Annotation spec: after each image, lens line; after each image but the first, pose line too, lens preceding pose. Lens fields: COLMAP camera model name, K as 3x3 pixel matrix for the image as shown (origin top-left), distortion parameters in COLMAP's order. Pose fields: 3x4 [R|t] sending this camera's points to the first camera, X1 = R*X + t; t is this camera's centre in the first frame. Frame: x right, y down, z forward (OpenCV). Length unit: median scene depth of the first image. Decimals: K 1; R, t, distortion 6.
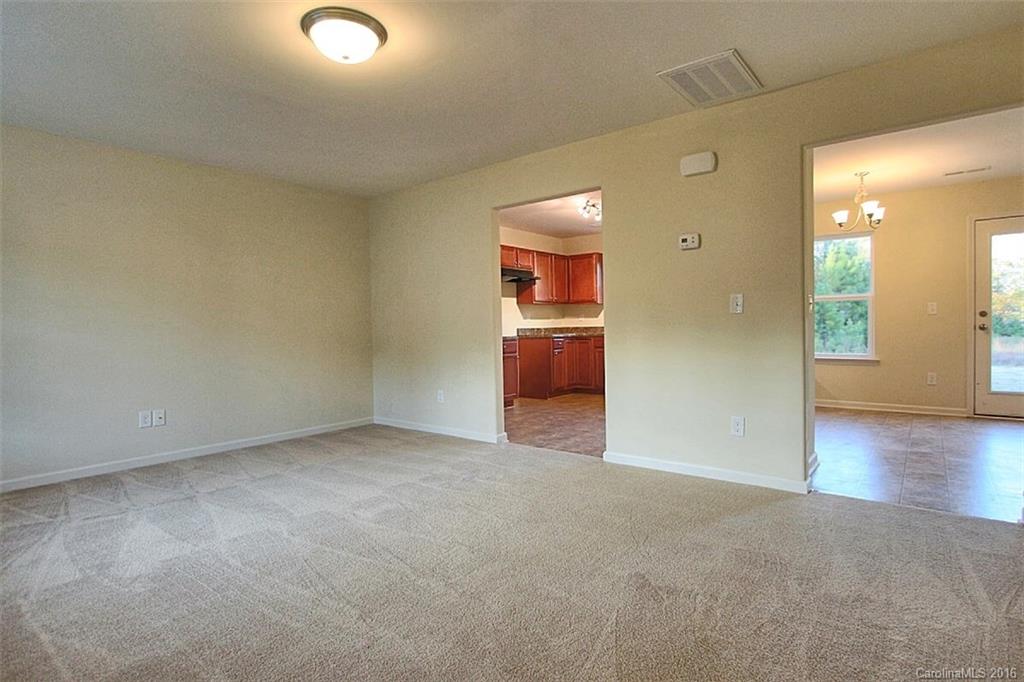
lens RADIAL K [[528.7, 0, 512.0], [0, 528.7, 341.0], [0, 0, 1]] dist [-0.001240, -0.000325]
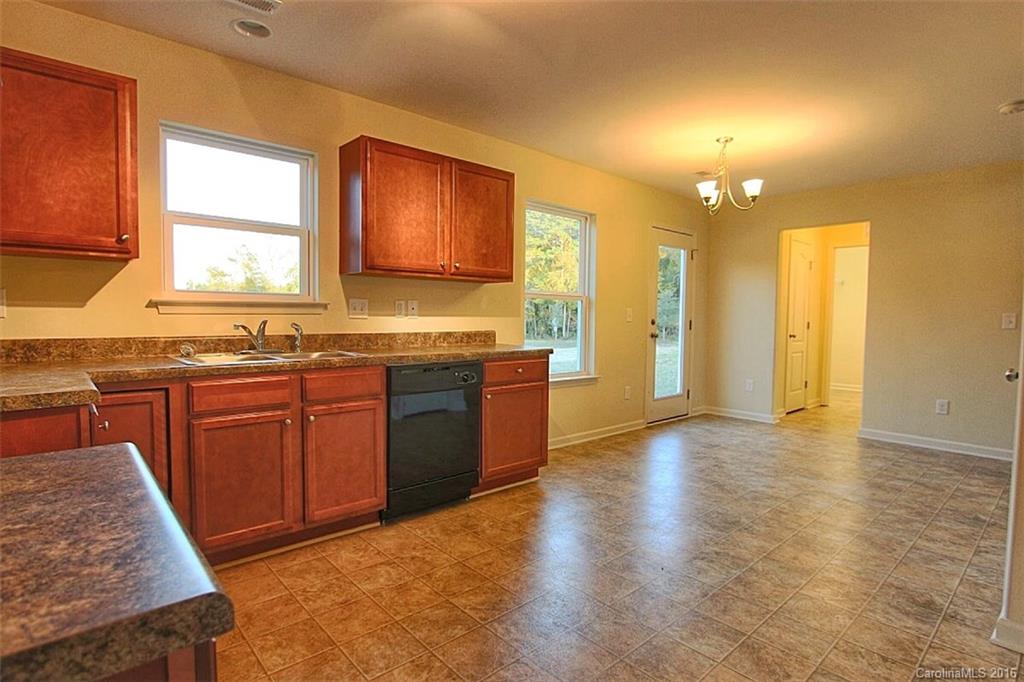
lens RADIAL K [[528.7, 0, 512.0], [0, 528.7, 341.0], [0, 0, 1]] dist [-0.001240, -0.000325]
pose [[0.159617, -0.030868, 0.986696, -0.113397], [0.012718, 0.999492, 0.029211, -0.037250], [-0.987097, 0.007886, 0.159928, 0.857396]]
